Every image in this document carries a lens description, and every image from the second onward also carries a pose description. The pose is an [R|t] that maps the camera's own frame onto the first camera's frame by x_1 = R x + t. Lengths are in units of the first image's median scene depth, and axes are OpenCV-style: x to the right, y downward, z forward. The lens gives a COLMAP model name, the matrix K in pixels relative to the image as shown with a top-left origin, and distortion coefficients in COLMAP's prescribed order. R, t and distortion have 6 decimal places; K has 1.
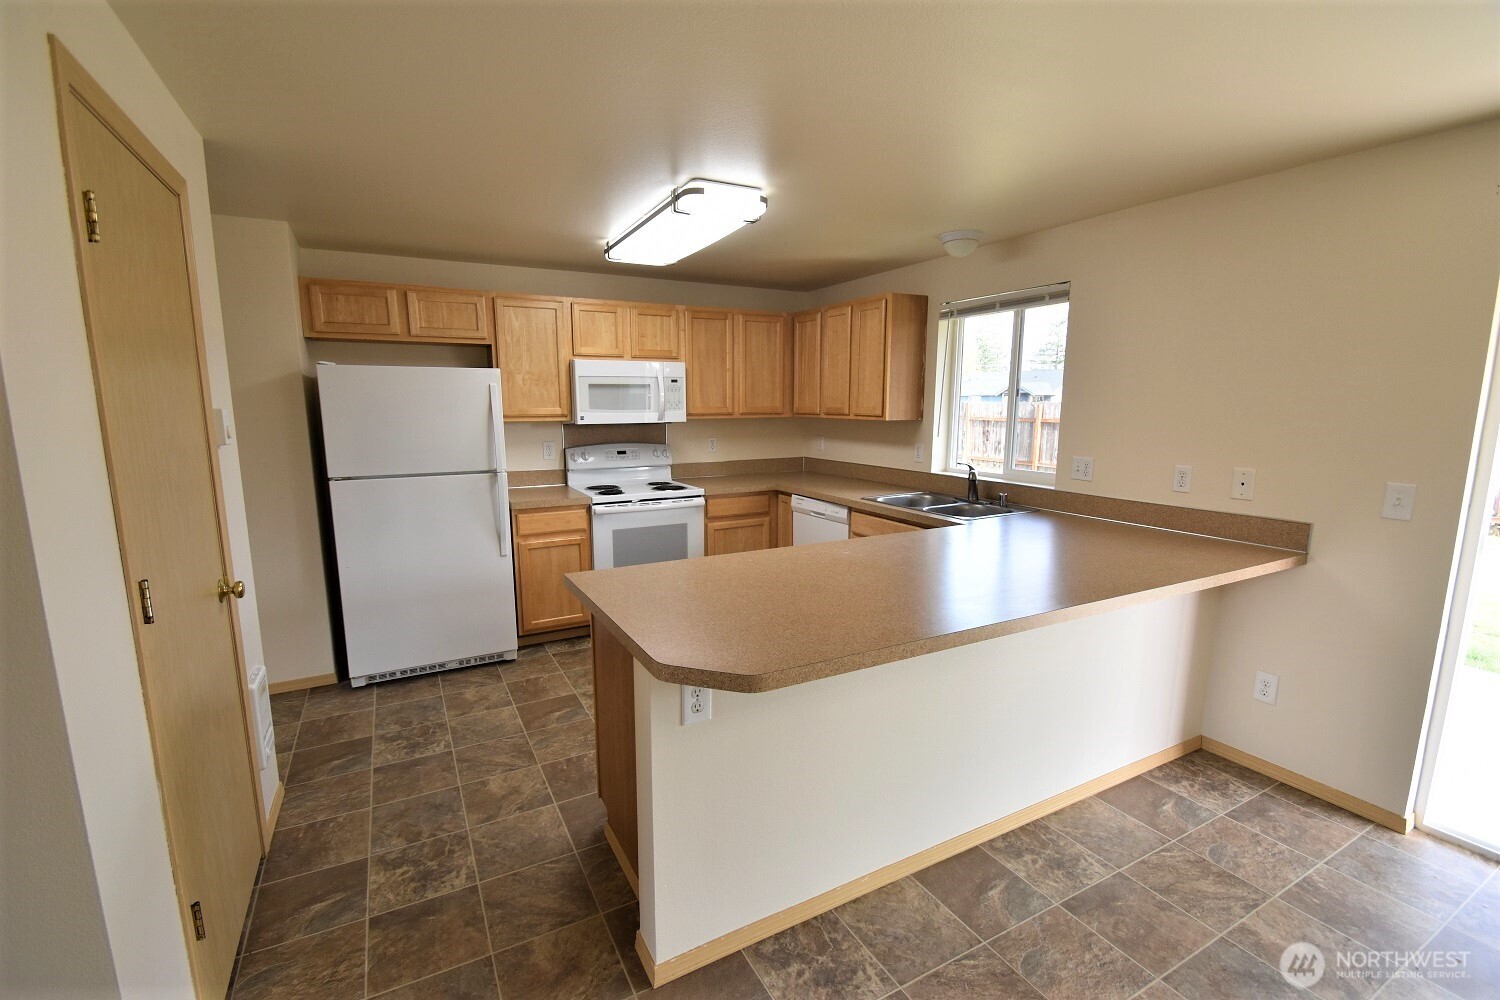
lens RADIAL K [[662.3, 0, 750.5], [0, 662.3, 498.5], [0, 0, 1]] dist [0.019524, 0.000249]
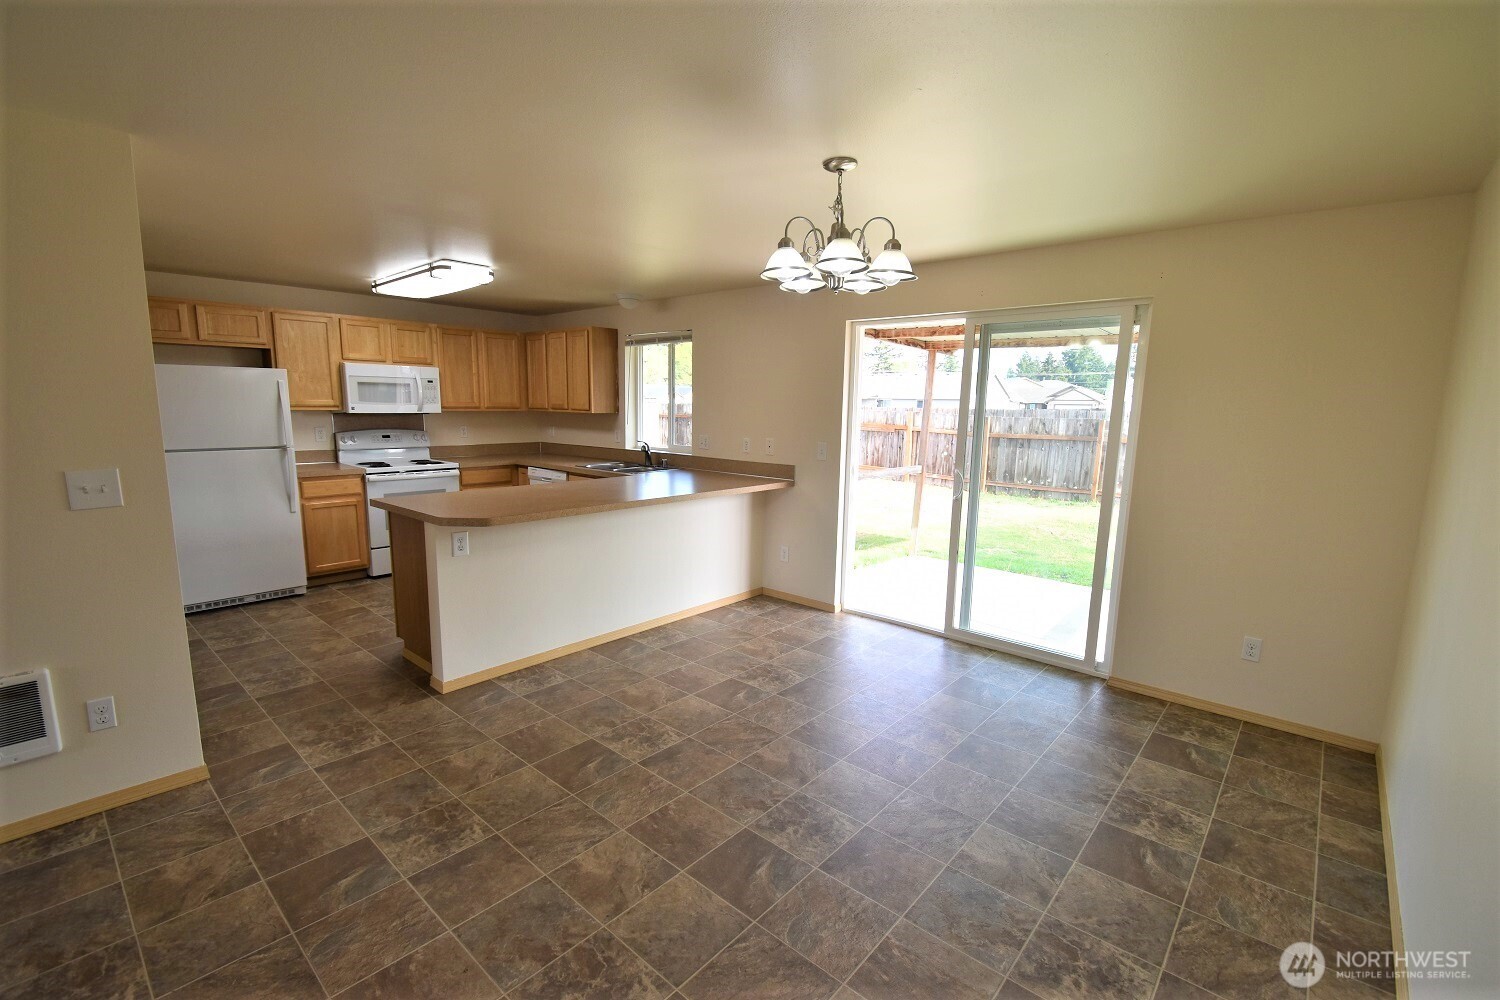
lens RADIAL K [[662.3, 0, 736.7], [0, 662.3, 500.0], [0, 0, 1]] dist [0.019524, 0.000249]
pose [[0.944260, -0.033253, 0.327518, 0.021649], [0.033034, 0.999435, 0.006234, 0.080202], [-0.327540, 0.004933, 0.944824, -0.514543]]
